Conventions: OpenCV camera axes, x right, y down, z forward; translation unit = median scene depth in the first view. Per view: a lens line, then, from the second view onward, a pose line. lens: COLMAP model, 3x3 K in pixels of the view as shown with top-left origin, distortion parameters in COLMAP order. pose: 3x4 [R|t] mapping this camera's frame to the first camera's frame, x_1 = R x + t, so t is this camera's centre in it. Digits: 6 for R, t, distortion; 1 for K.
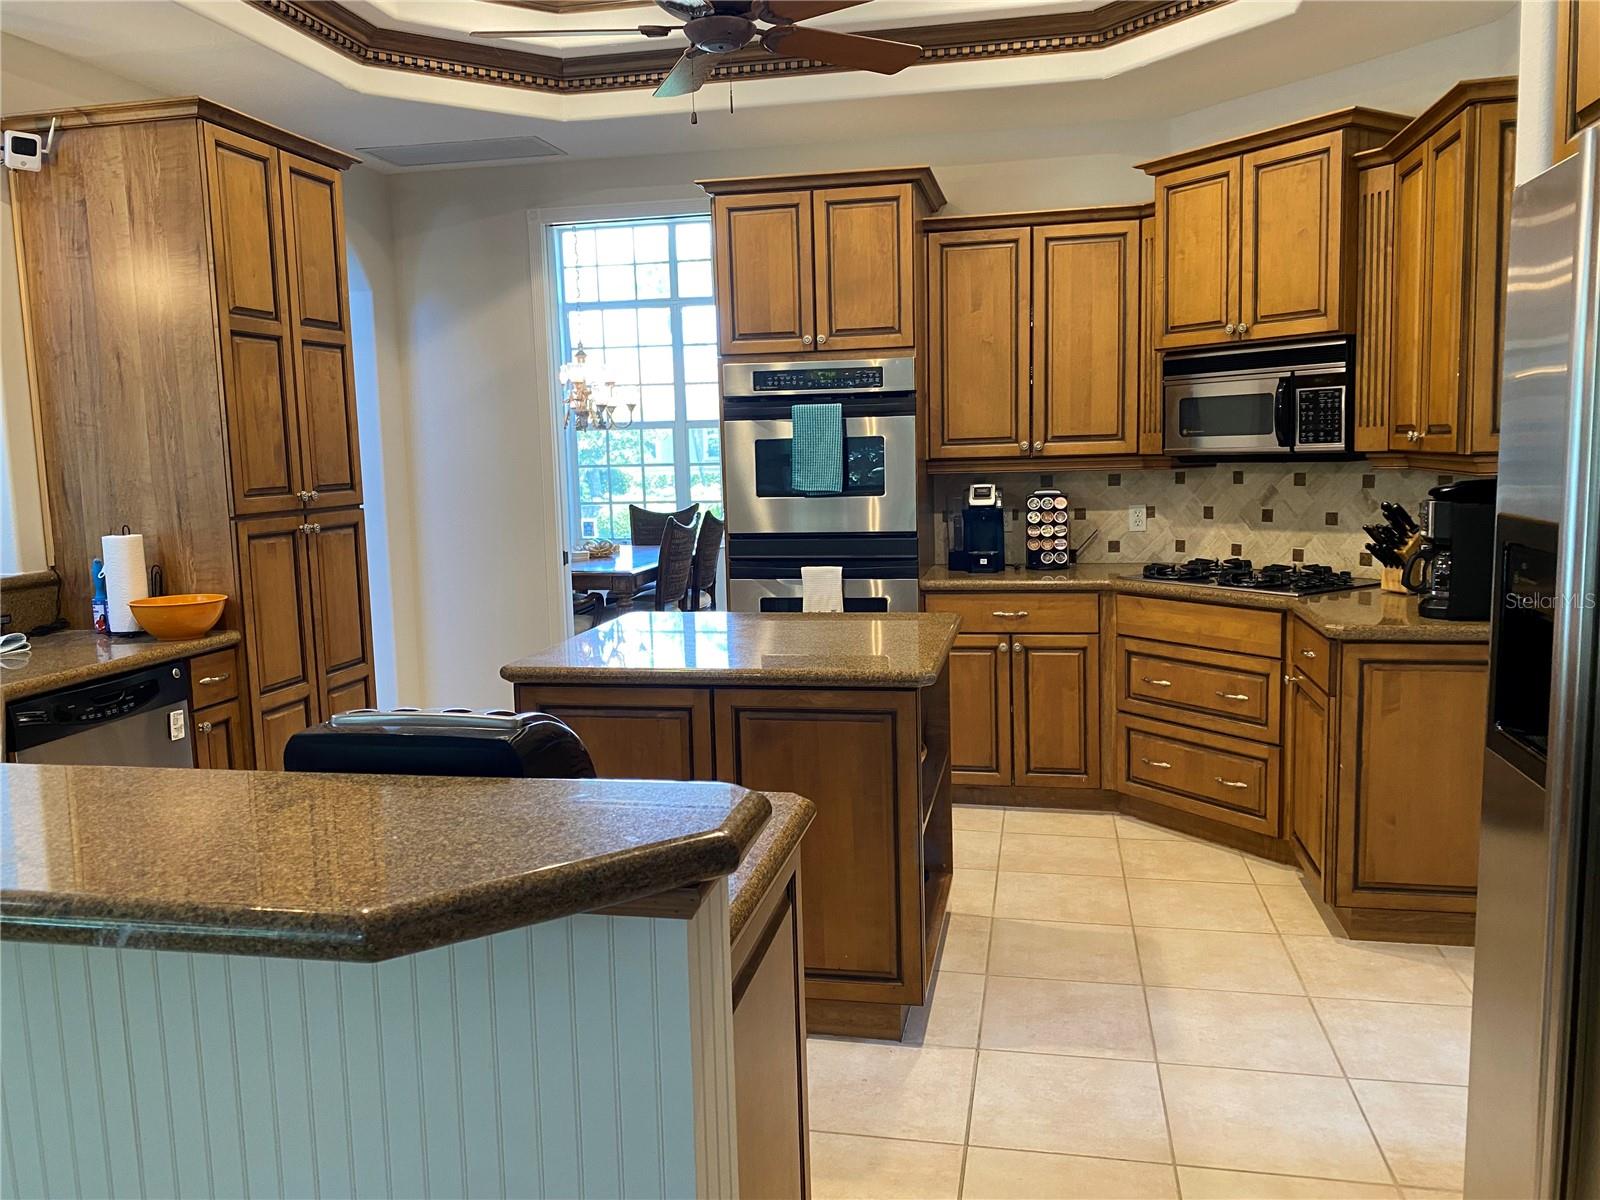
lens RADIAL K [[1214.8, 0, 800.4], [0, 1214.8, 600.4], [0, 0, 1]] dist [0.048727, -0.021519]
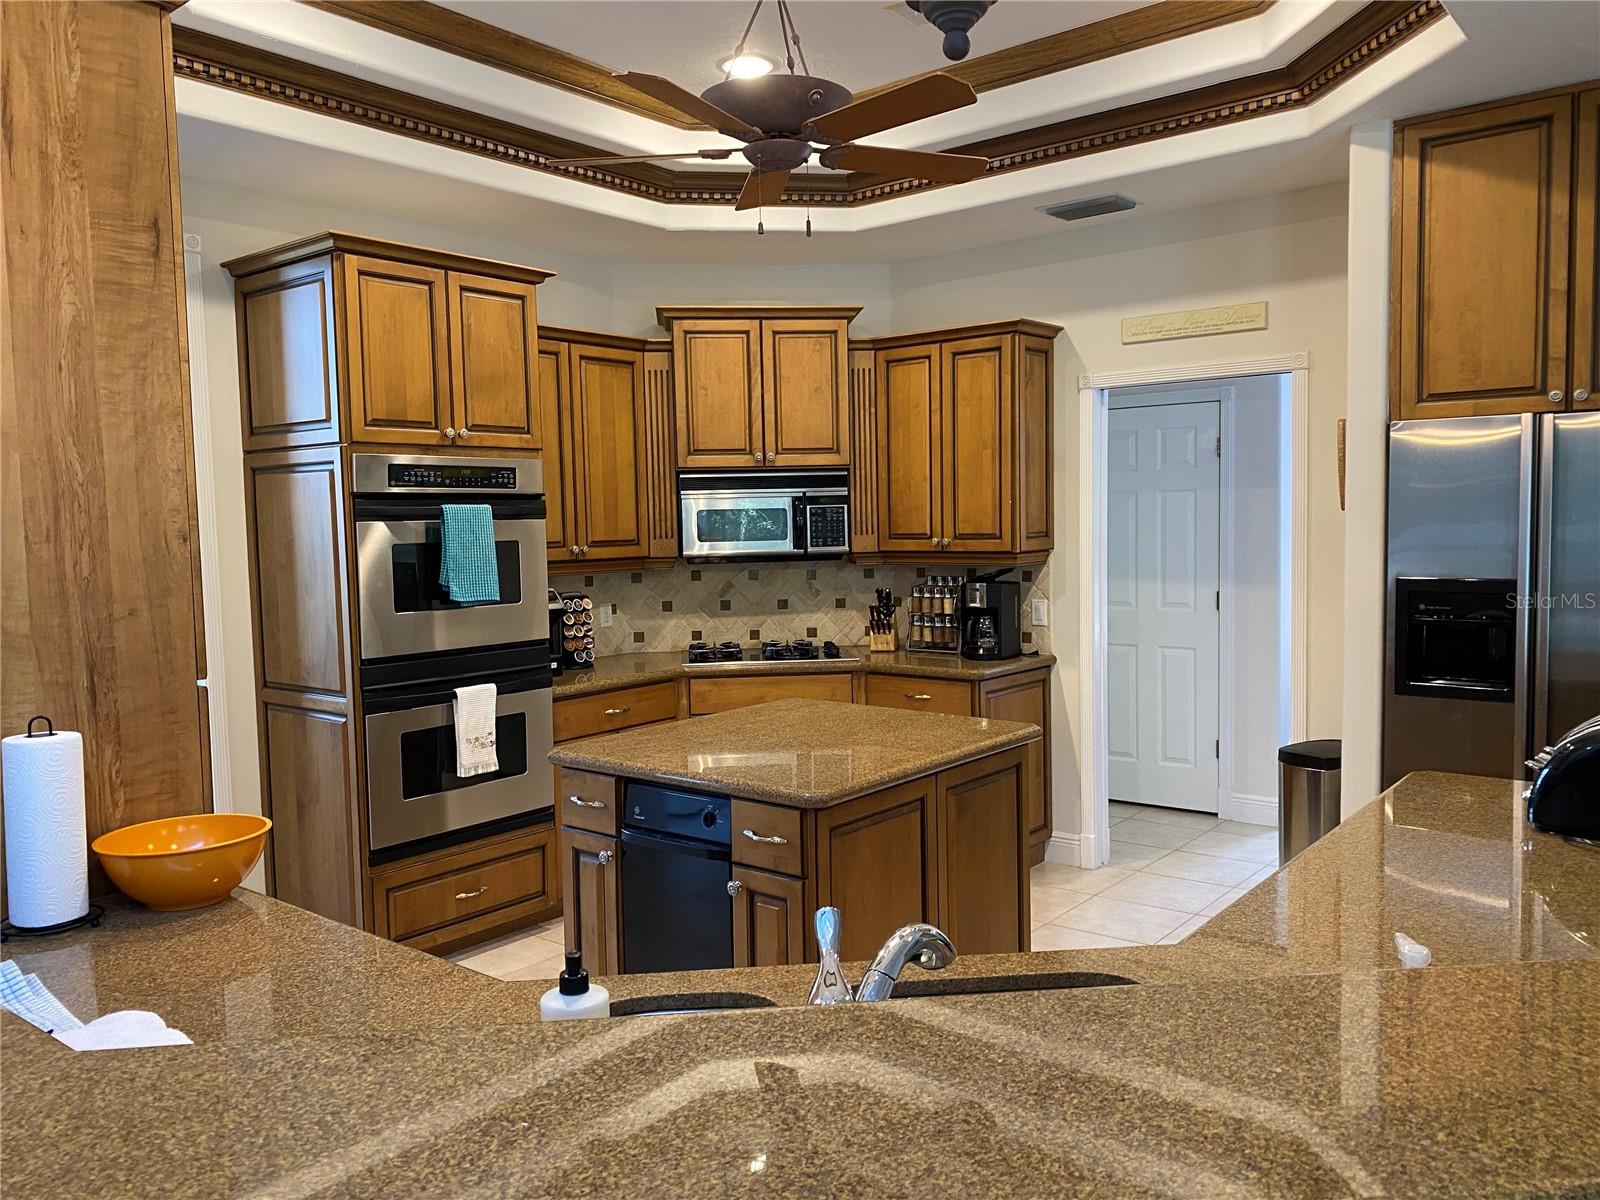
lens RADIAL K [[1214.8, 0, 809.7], [0, 1214.8, 610.7], [0, 0, 1]] dist [0.048727, -0.021519]
pose [[0.458329, -0.052077, 0.887255, -0.696067], [0.118413, 0.992960, -0.002887, -0.053039], [-0.880859, 0.106386, 0.461270, 0.381864]]
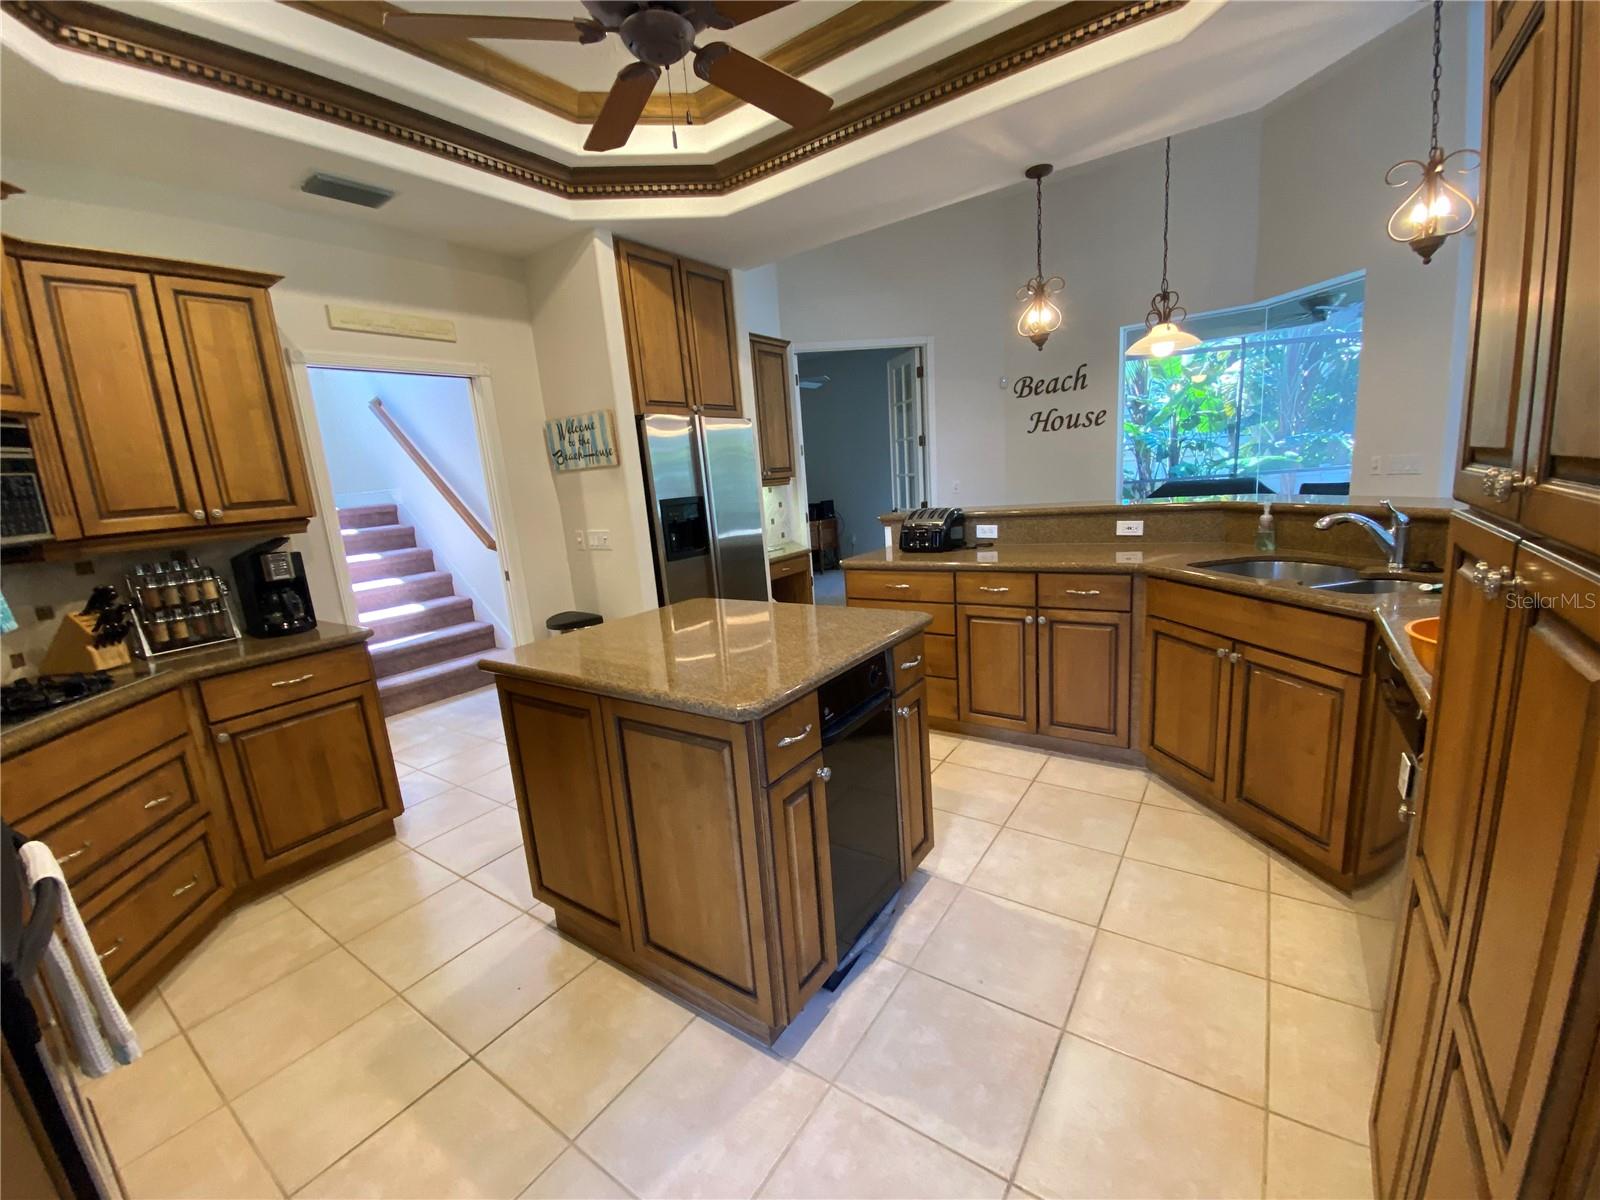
lens RADIAL K [[652.9, 0, 797.2], [0, 652.9, 601.1], [0, 0, 1]] dist [0.002965, -0.008740]
pose [[-0.908828, 0.015477, 0.416884, -0.266324], [0.150552, 0.944136, 0.293158, -0.124350], [-0.389058, 0.329193, -0.860387, 1.102188]]
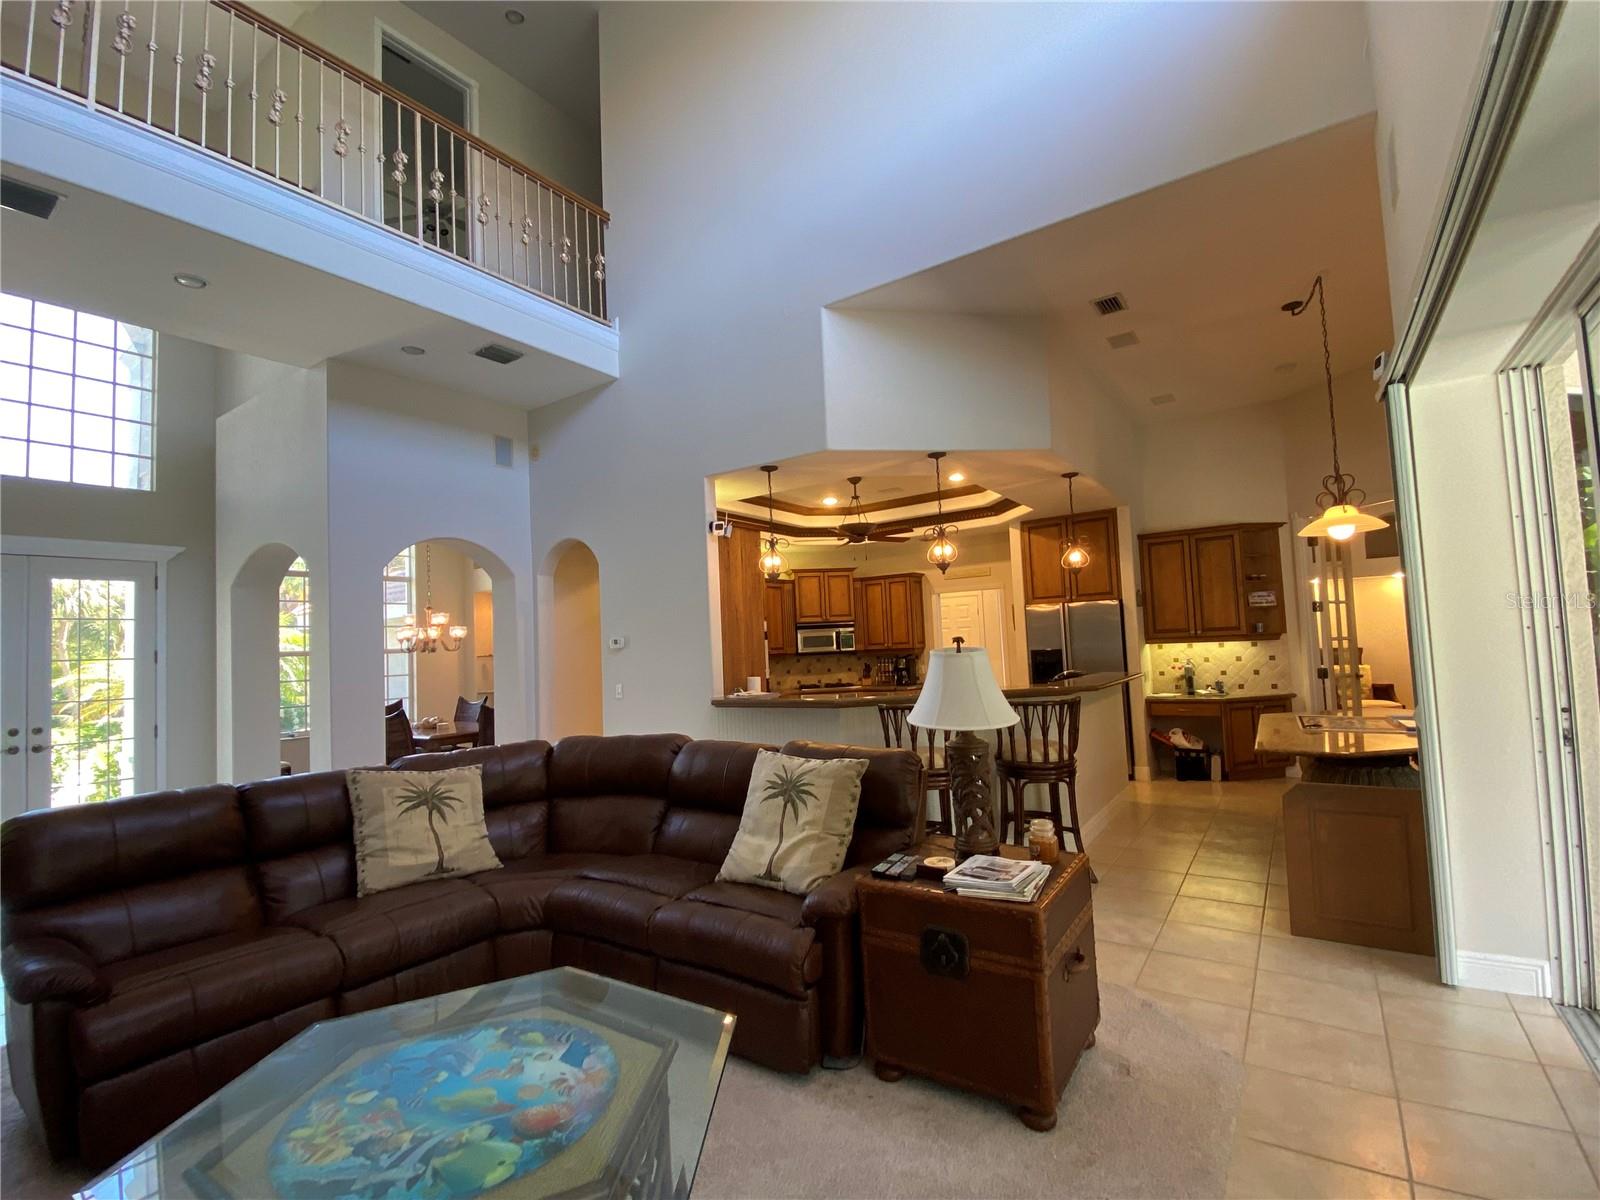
lens RADIAL K [[725.4, 0, 800.6], [0, 725.4, 622.3], [0, 0, 1]] dist [0.026685, -0.015059]
pose [[0.376046, 0.041422, 0.925675, -1.582893], [0.151481, 0.982812, -0.105516, 0.007076], [-0.914135, 0.179901, 0.363308, 0.274368]]
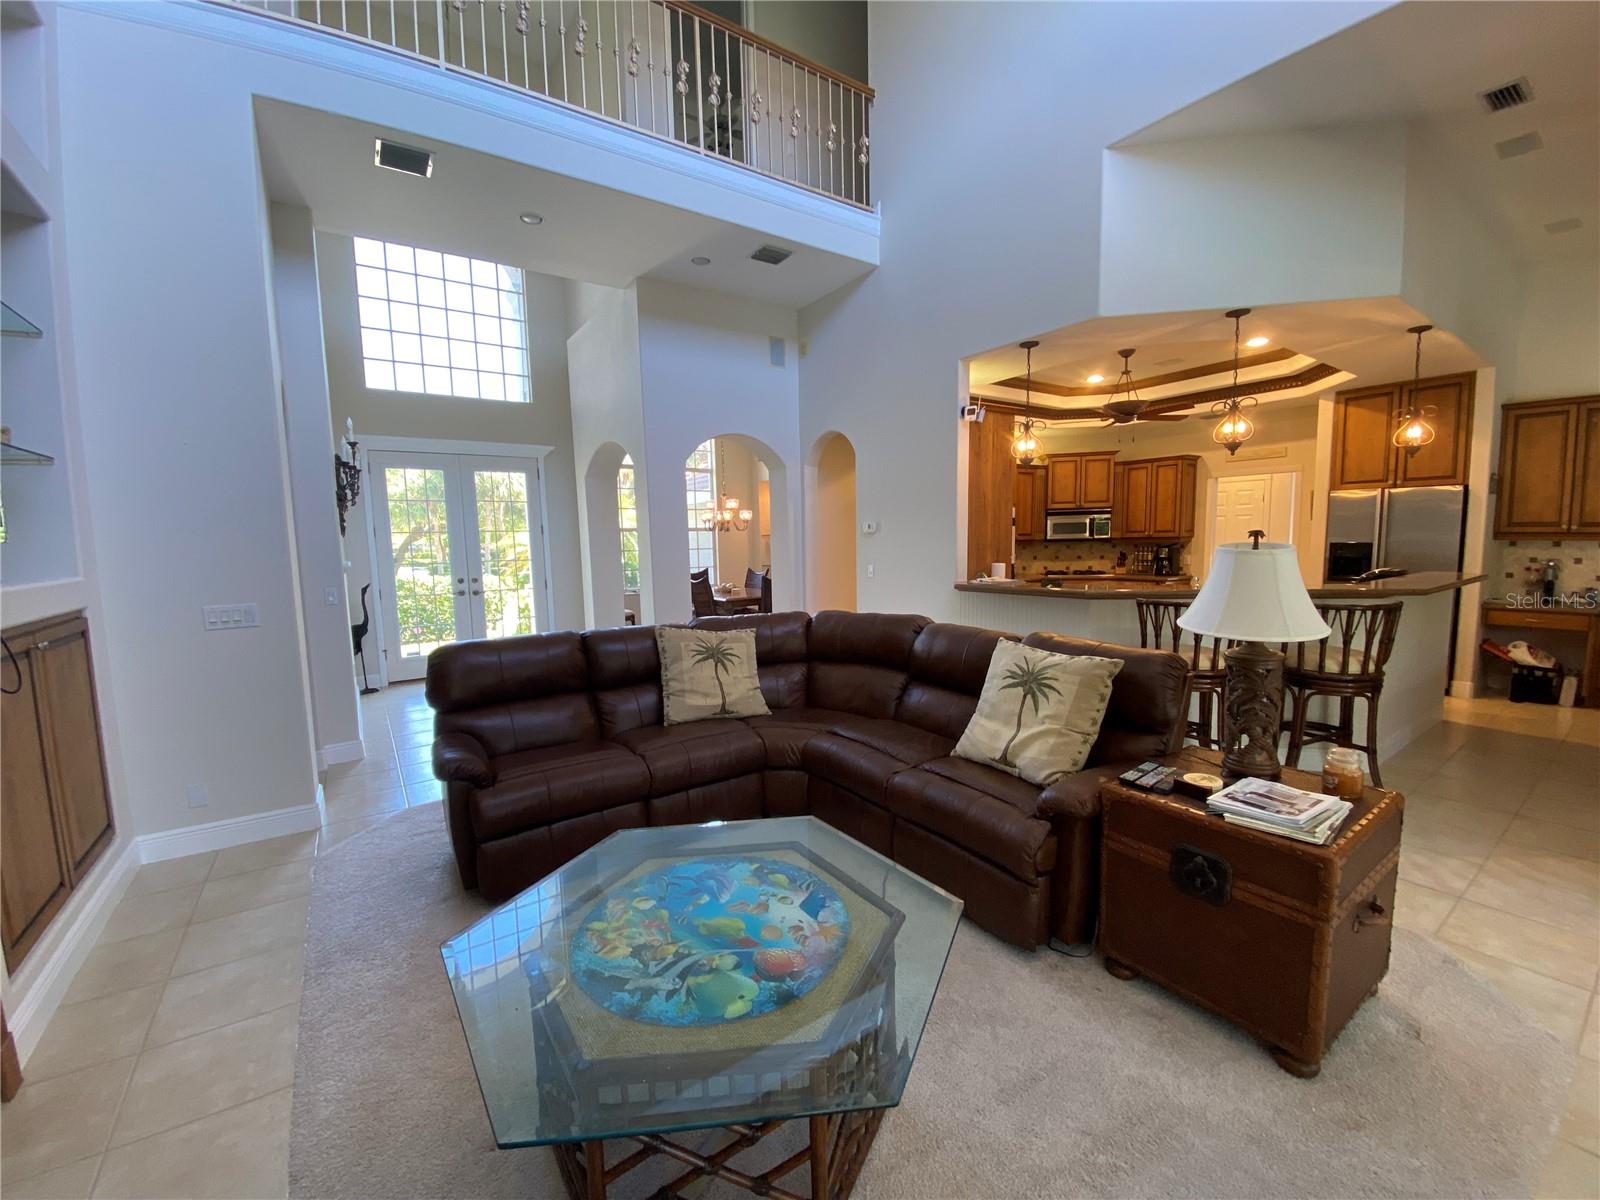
lens RADIAL K [[652.9, 0, 795.9], [0, 652.9, 607.5], [0, 0, 1]] dist [0.002965, -0.008740]
pose [[0.683269, -0.065658, 0.727208, -1.532999], [0.095138, 0.995464, 0.000489, -0.001131], [-0.723942, 0.068851, 0.686417, 0.298155]]
